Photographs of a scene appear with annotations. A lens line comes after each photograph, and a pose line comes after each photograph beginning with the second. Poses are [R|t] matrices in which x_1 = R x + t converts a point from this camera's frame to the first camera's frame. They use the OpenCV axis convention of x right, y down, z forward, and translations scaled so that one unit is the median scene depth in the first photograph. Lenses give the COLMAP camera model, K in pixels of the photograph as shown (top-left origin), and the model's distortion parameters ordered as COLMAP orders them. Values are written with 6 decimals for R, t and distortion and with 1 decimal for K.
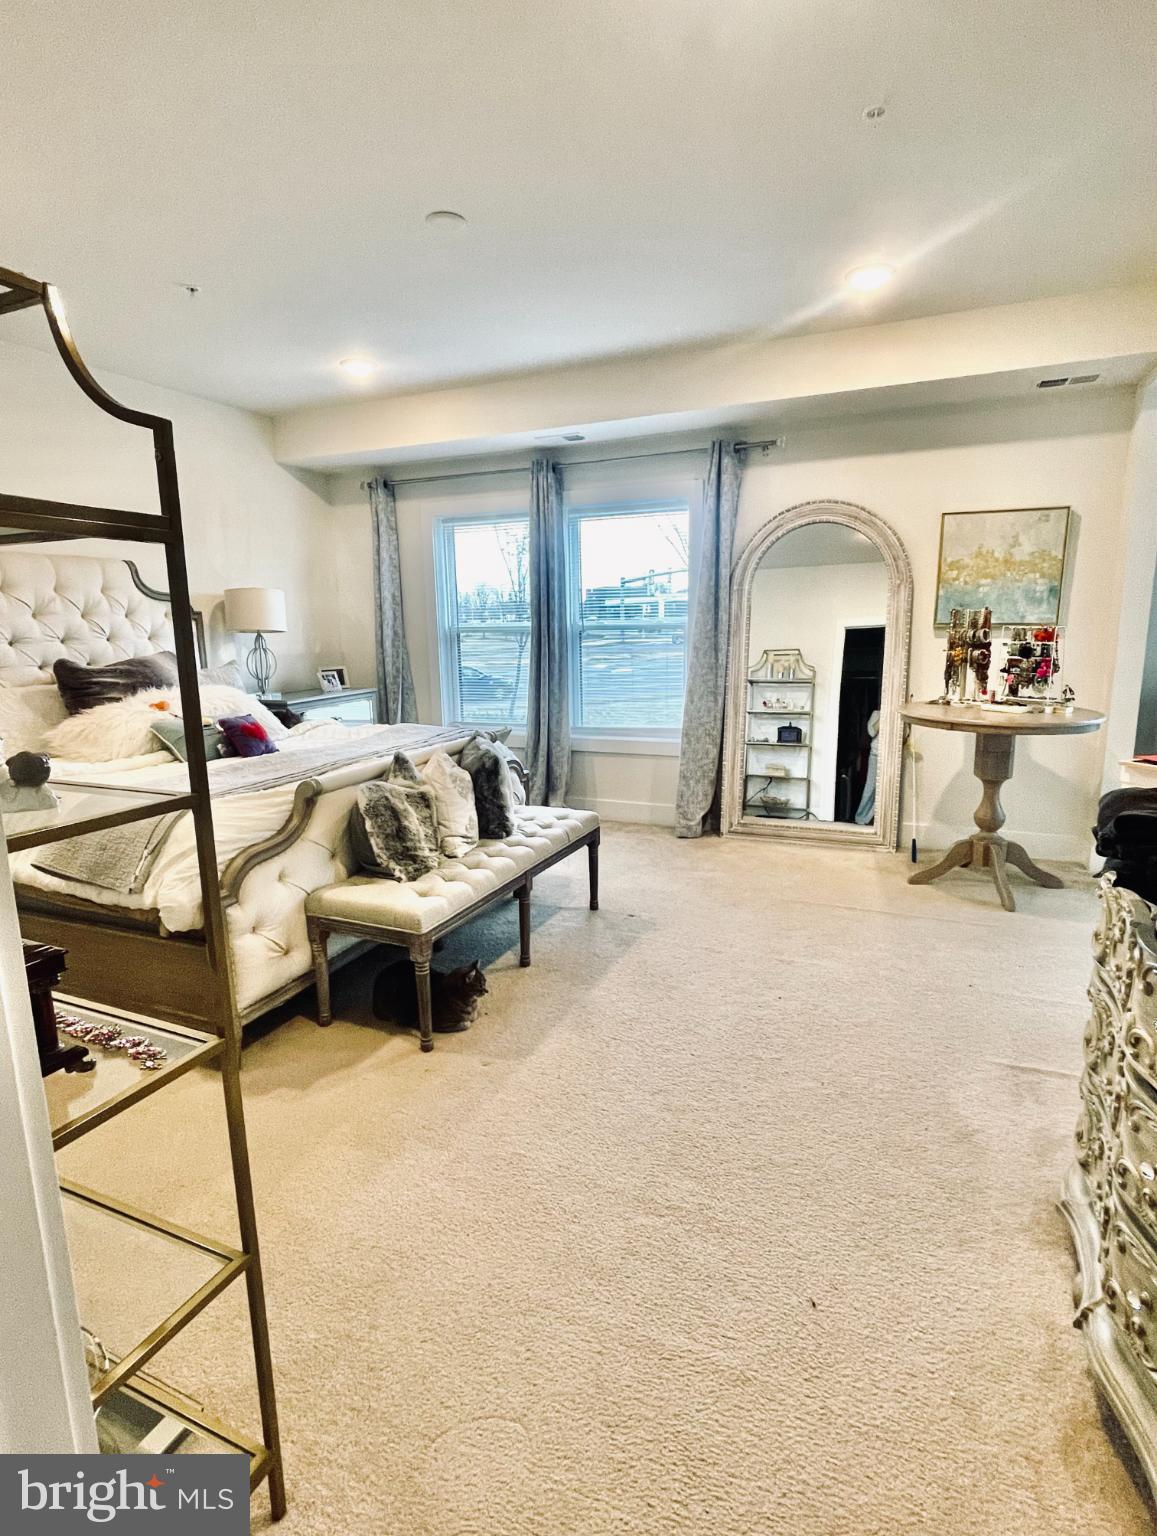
lens RADIAL K [[757.9, 0, 580.9], [0, 757.9, 768.4], [0, 0, 1]] dist [0.000454, 0.000109]
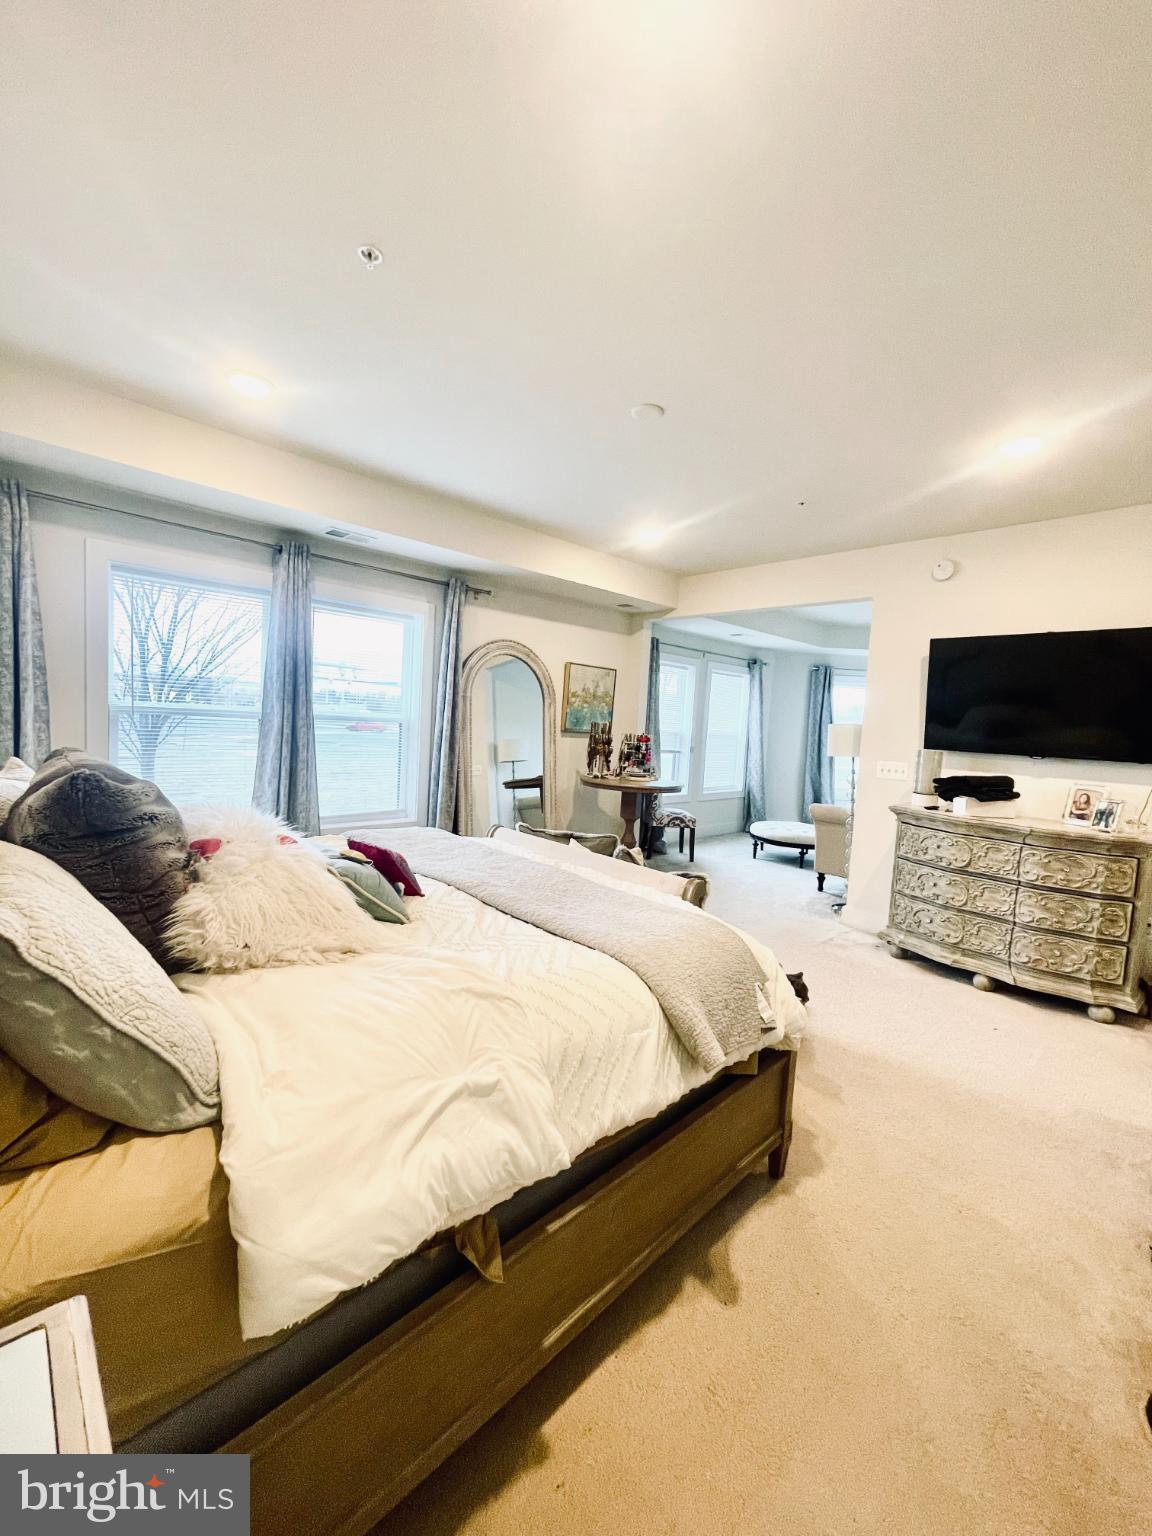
lens RADIAL K [[616.3, 0, 579.6], [0, 616.3, 763.0], [0, 0, 1]] dist [-0.001032, 0.000399]
pose [[0.381364, -0.036763, 0.923694, -0.759627], [0.103853, 0.994587, -0.003293, -0.112048], [-0.918573, 0.097184, 0.383118, 0.484247]]
